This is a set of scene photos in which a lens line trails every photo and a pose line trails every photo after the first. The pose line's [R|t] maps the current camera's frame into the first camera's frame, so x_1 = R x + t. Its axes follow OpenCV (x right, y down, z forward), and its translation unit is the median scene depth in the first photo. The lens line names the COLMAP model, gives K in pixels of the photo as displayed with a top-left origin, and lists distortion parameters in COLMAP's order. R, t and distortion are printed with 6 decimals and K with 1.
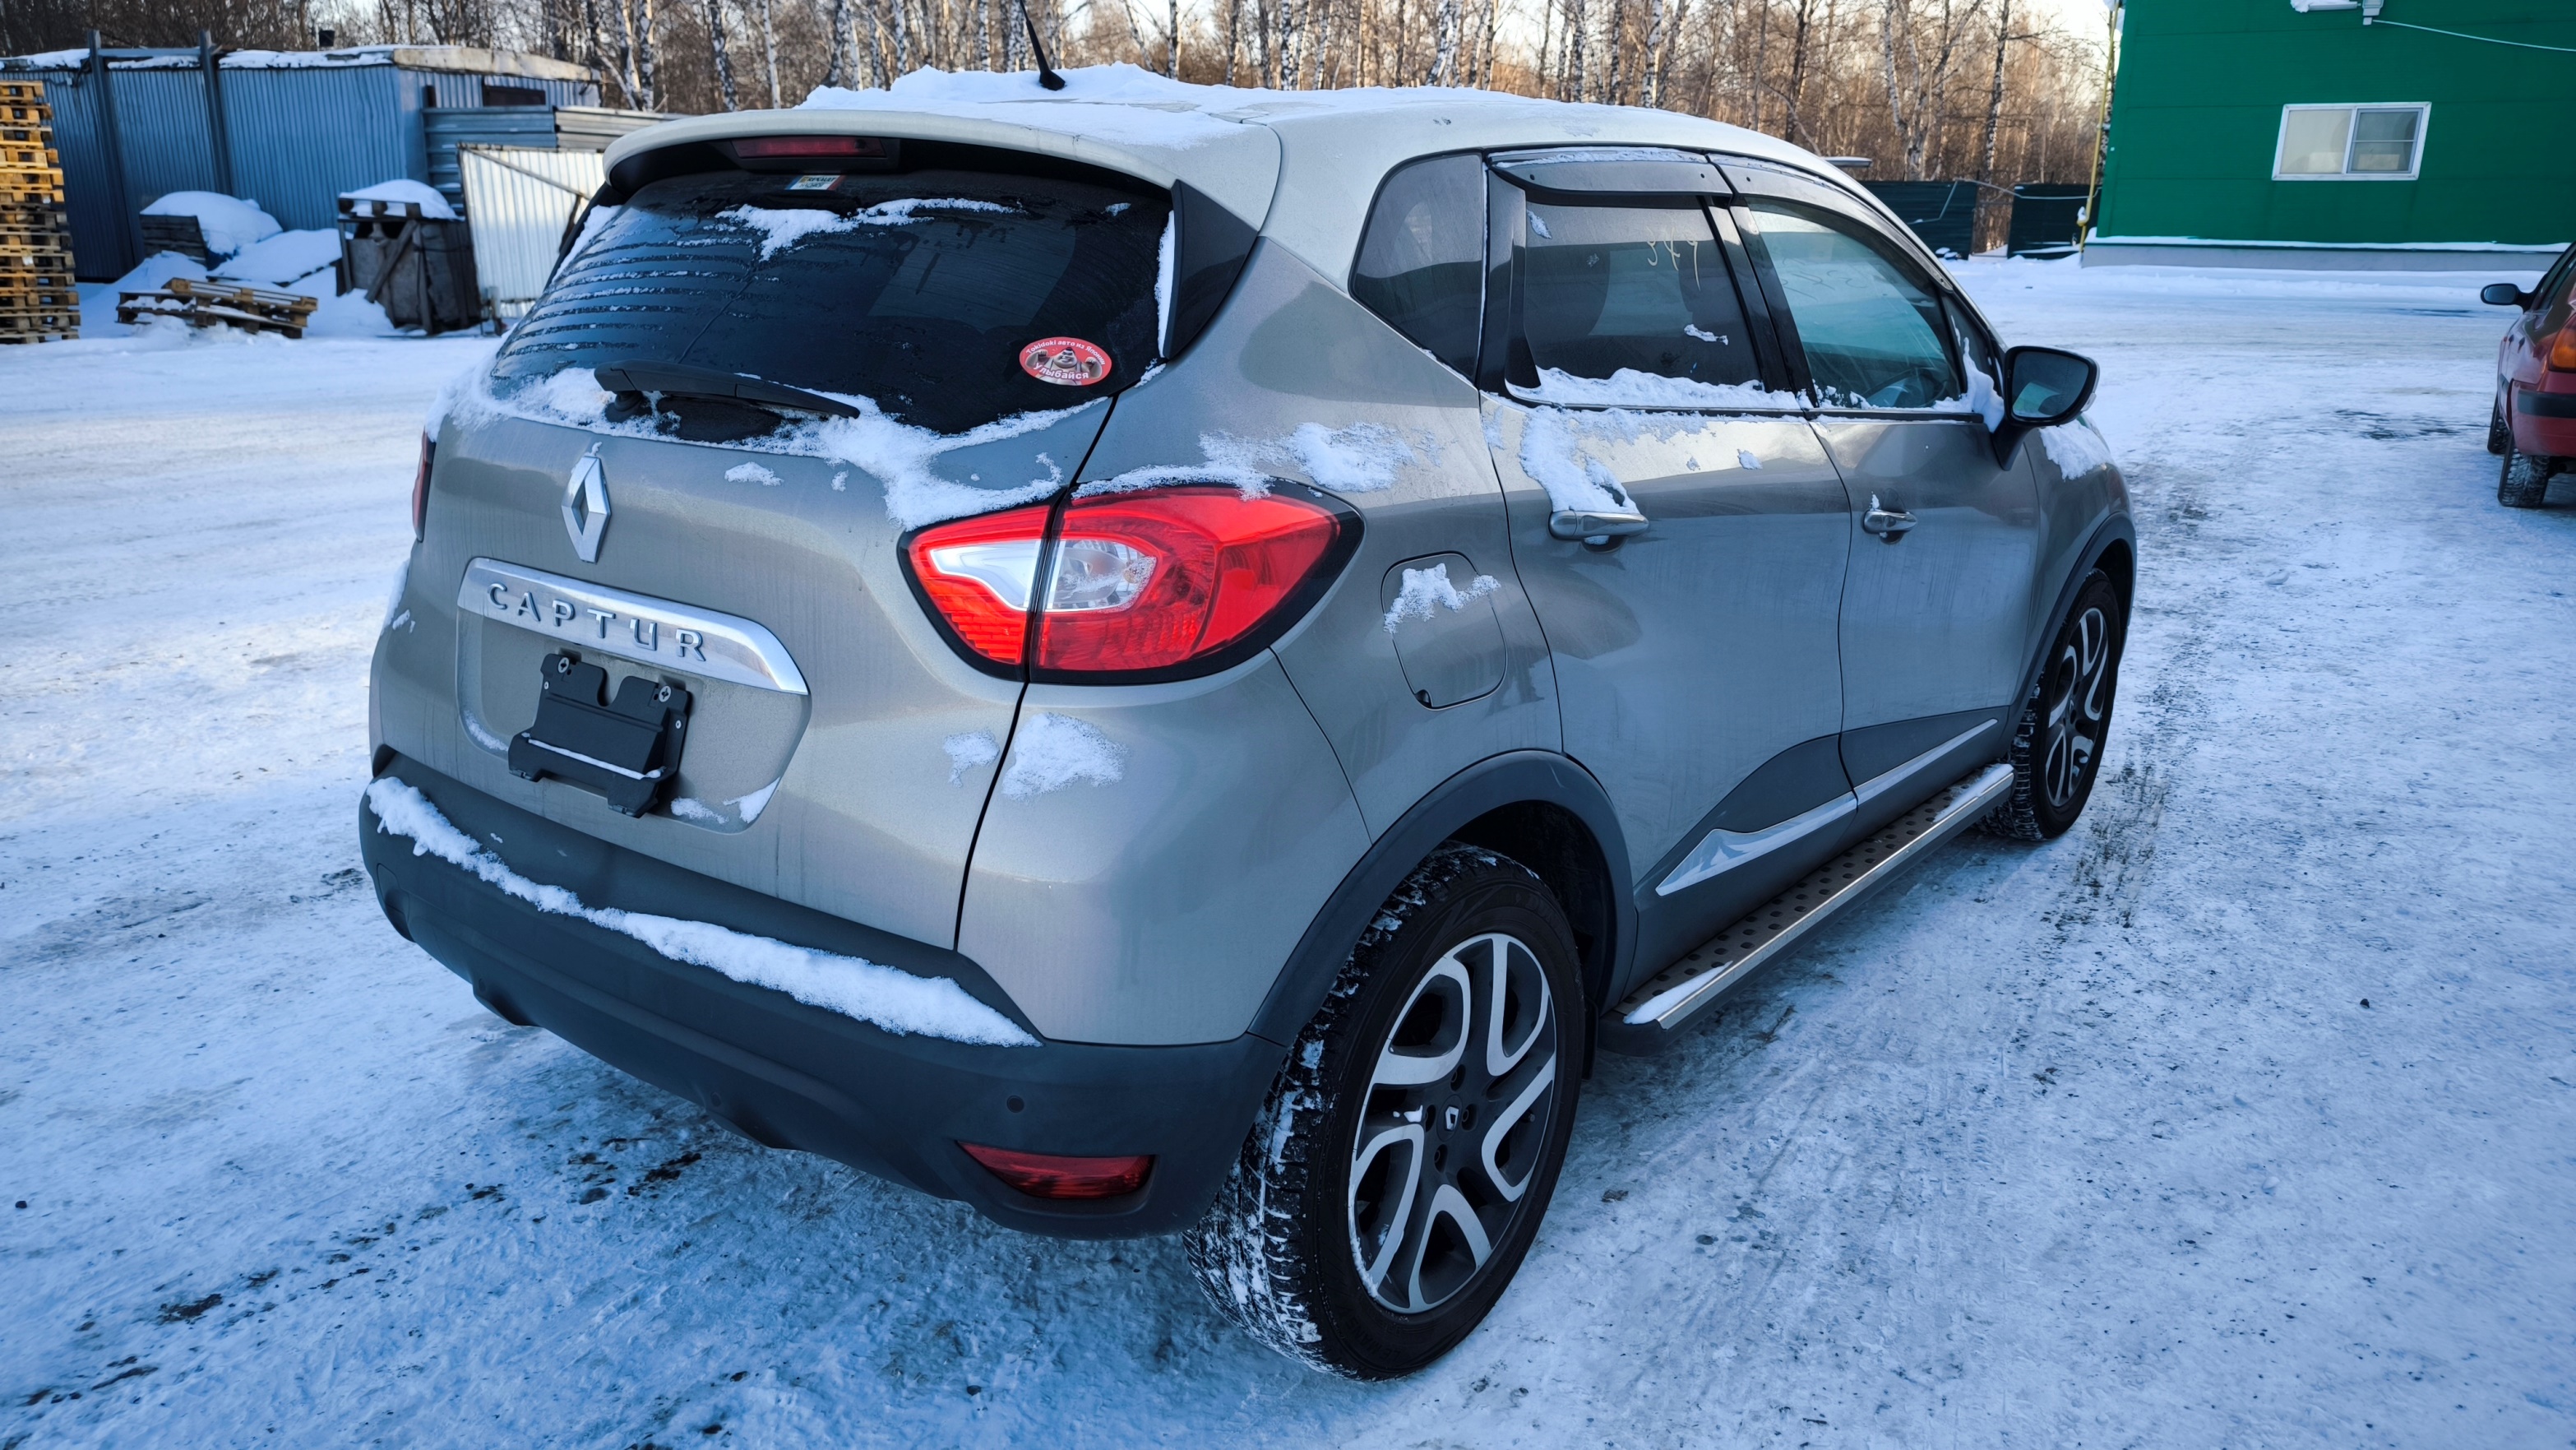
lens RADIAL K [[1859.9, 0, 1288.0], [0, 1859.9, 725.0], [0, 0, 1]] dist [0.020549, -0.004380]
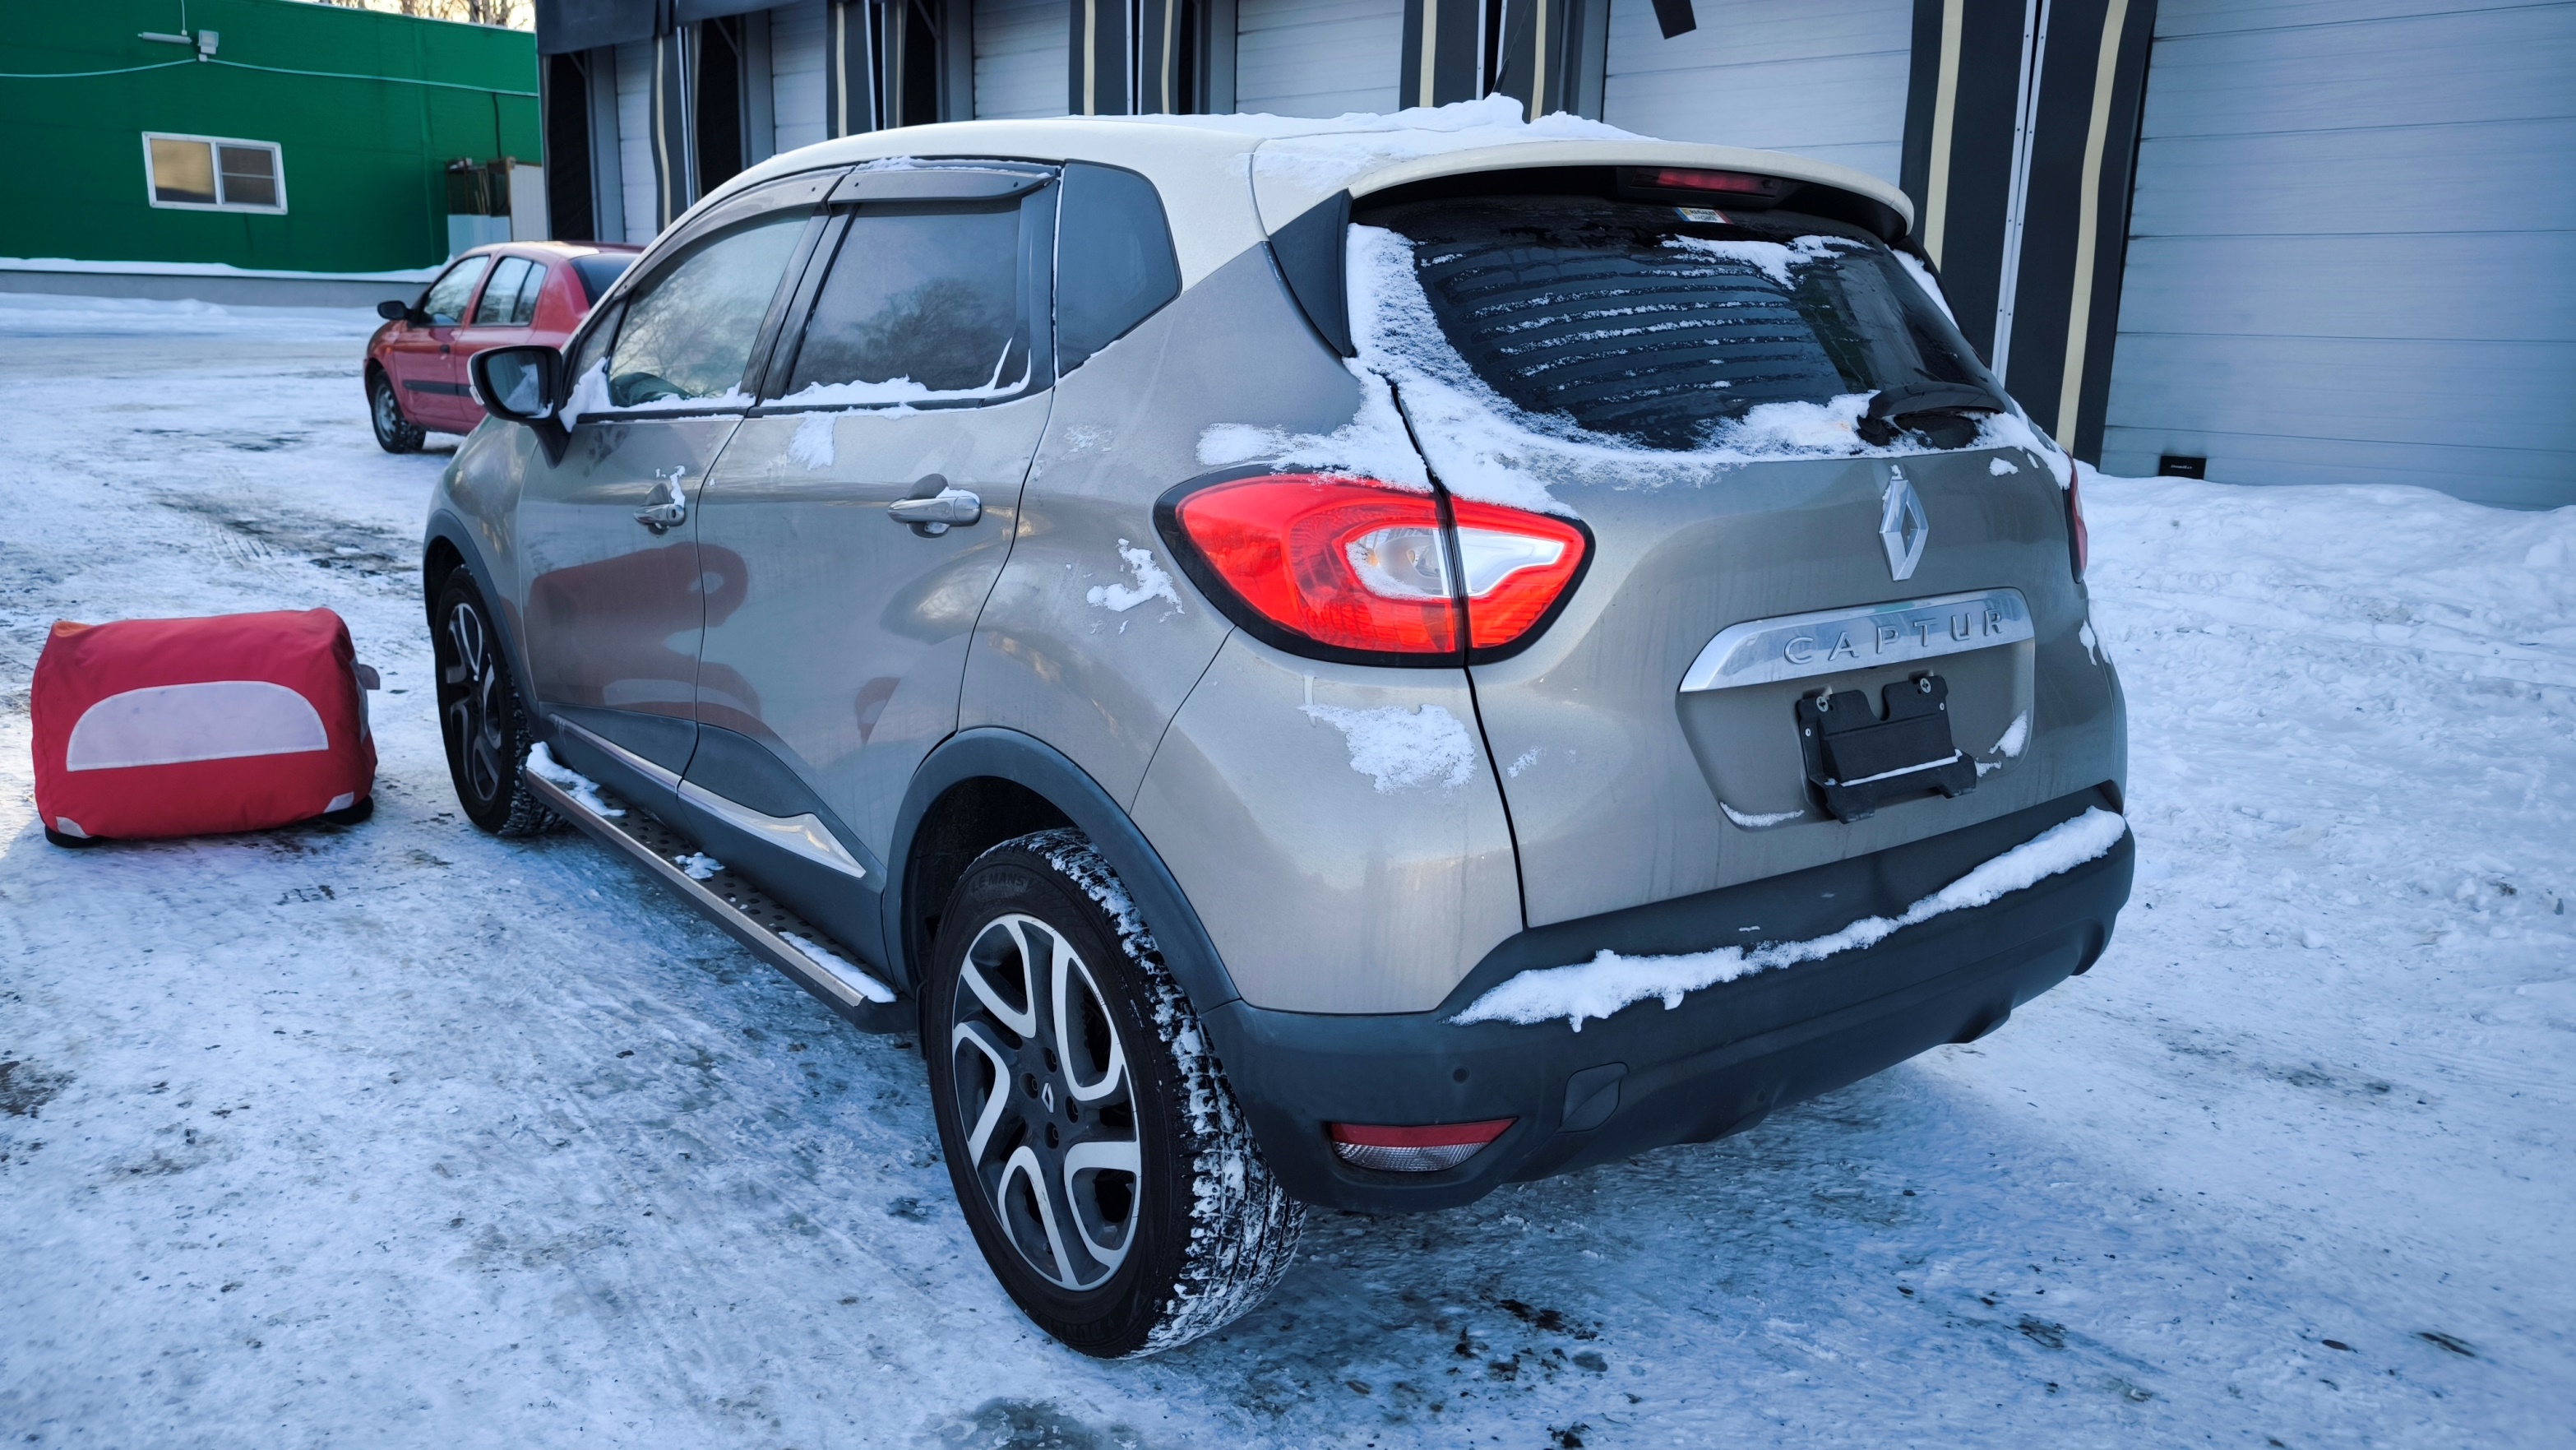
lens RADIAL K [[1863.7, 0, 1281.8], [0, 1863.7, 760.8], [0, 0, 1]] dist [0.058211, -0.054347]
pose [[0.231488, -0.238367, 0.943183, -1.350615], [0.239570, 0.953628, 0.182208, -0.244235], [-0.942878, 0.183779, 0.277859, 0.972172]]
